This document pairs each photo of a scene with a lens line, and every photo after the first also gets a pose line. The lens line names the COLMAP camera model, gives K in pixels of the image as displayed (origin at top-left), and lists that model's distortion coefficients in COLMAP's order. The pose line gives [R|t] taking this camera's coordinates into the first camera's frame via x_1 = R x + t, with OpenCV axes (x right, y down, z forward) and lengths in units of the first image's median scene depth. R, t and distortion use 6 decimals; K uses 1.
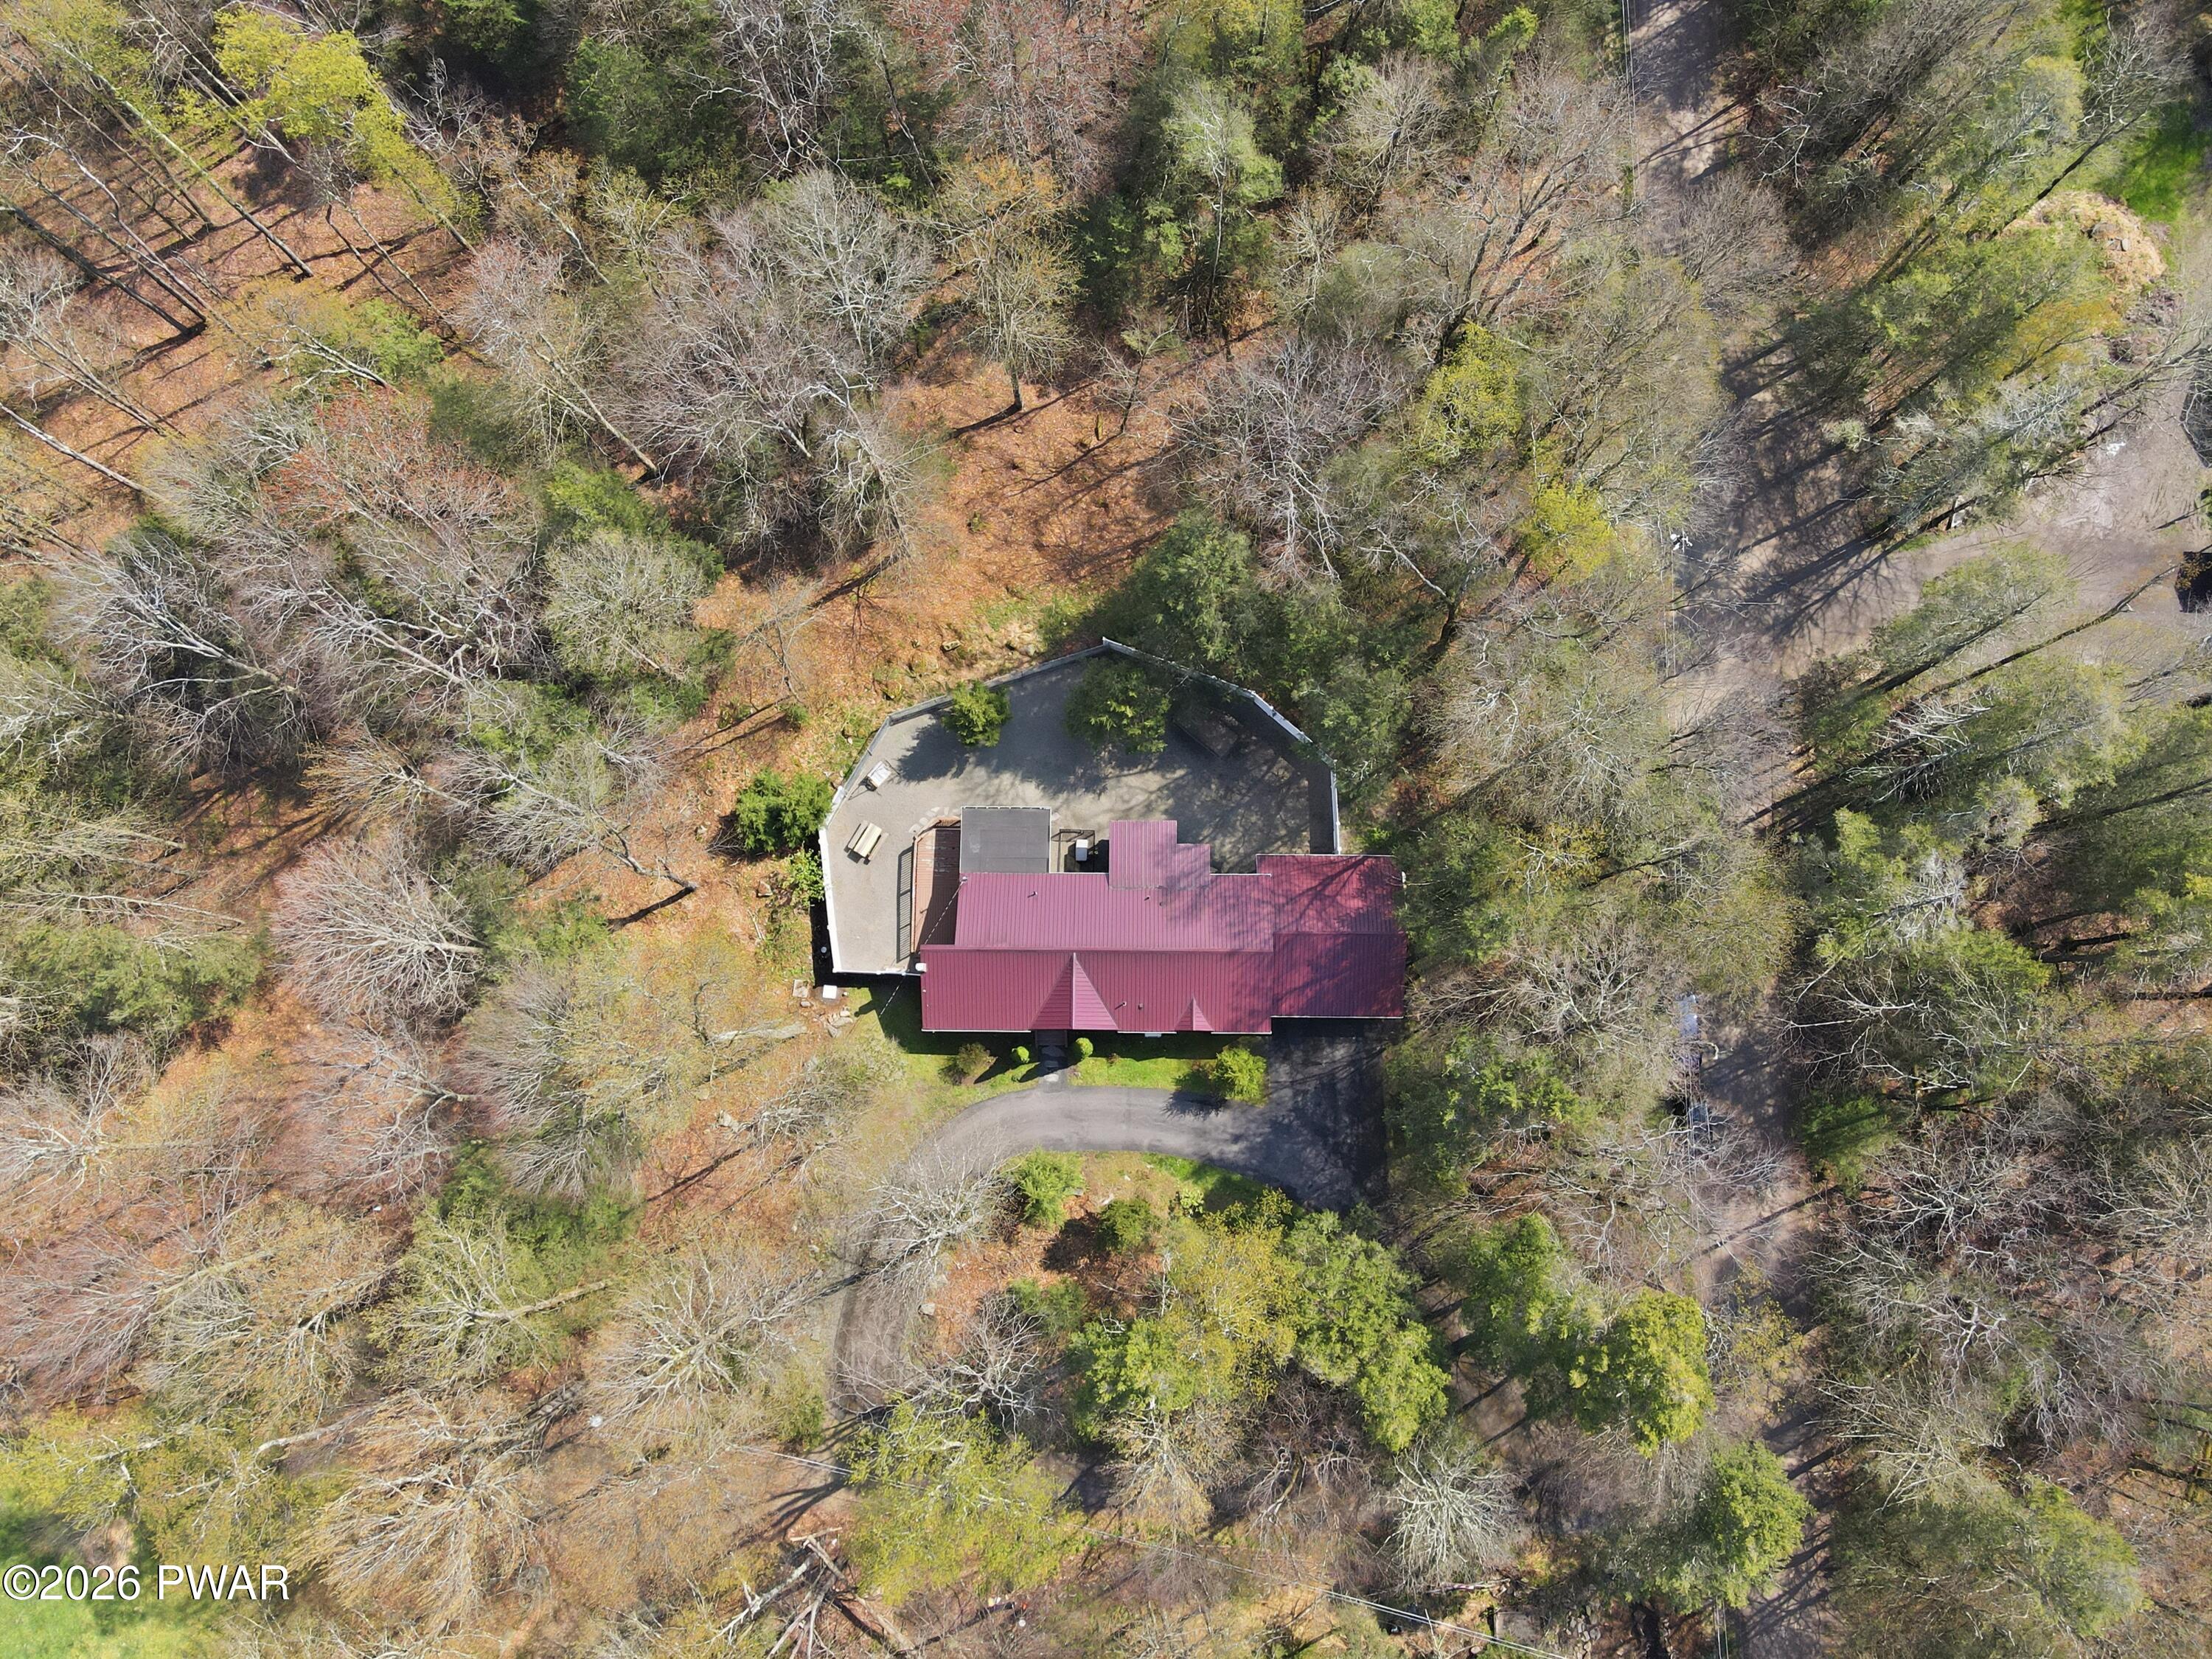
lens RADIAL K [[1588.6, 0, 1103.1], [0, 1588.6, 795.5], [0, 0, 1]] dist [0.040685, 0.000265]
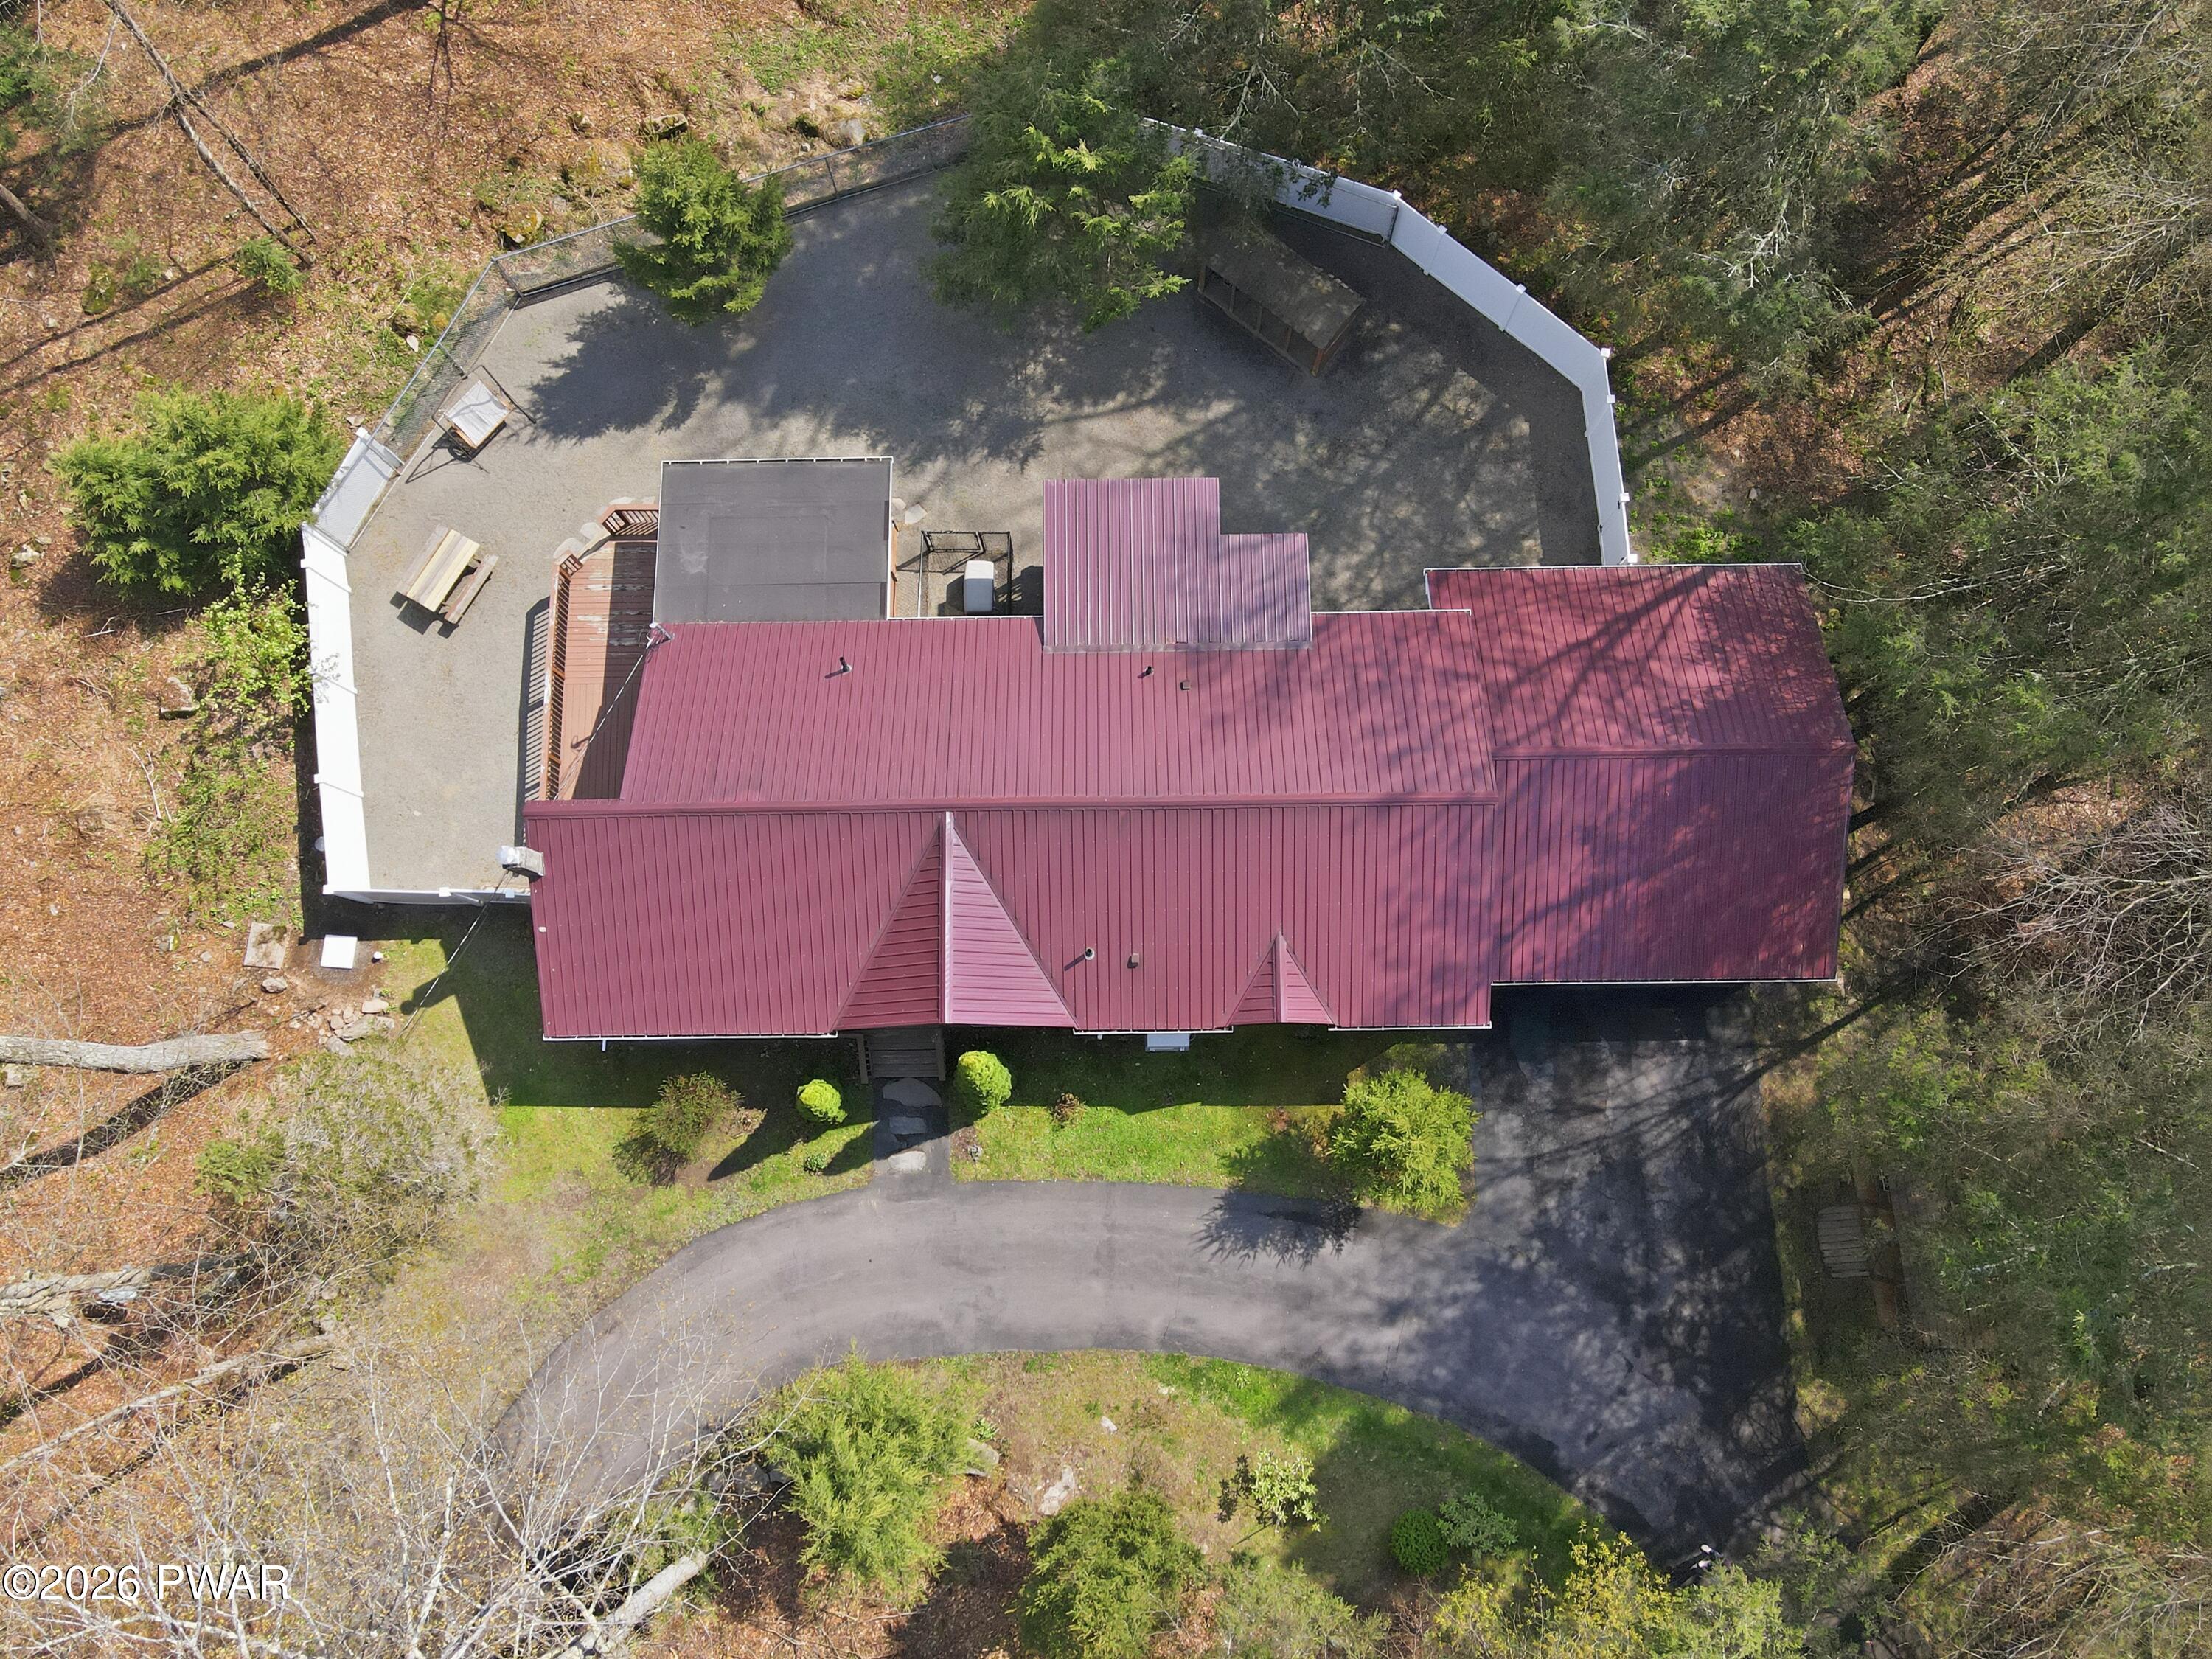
lens RADIAL K [[1529.7, 0, 1102.7], [0, 1529.7, 821.5], [0, 0, 1]] dist [-0.001583, 0.040417]
pose [[0.999786, -0.018565, 0.009139, 0.013046], [0.018949, 0.998854, -0.043957, 0.112210], [-0.008312, 0.044121, 0.998992, 0.624273]]
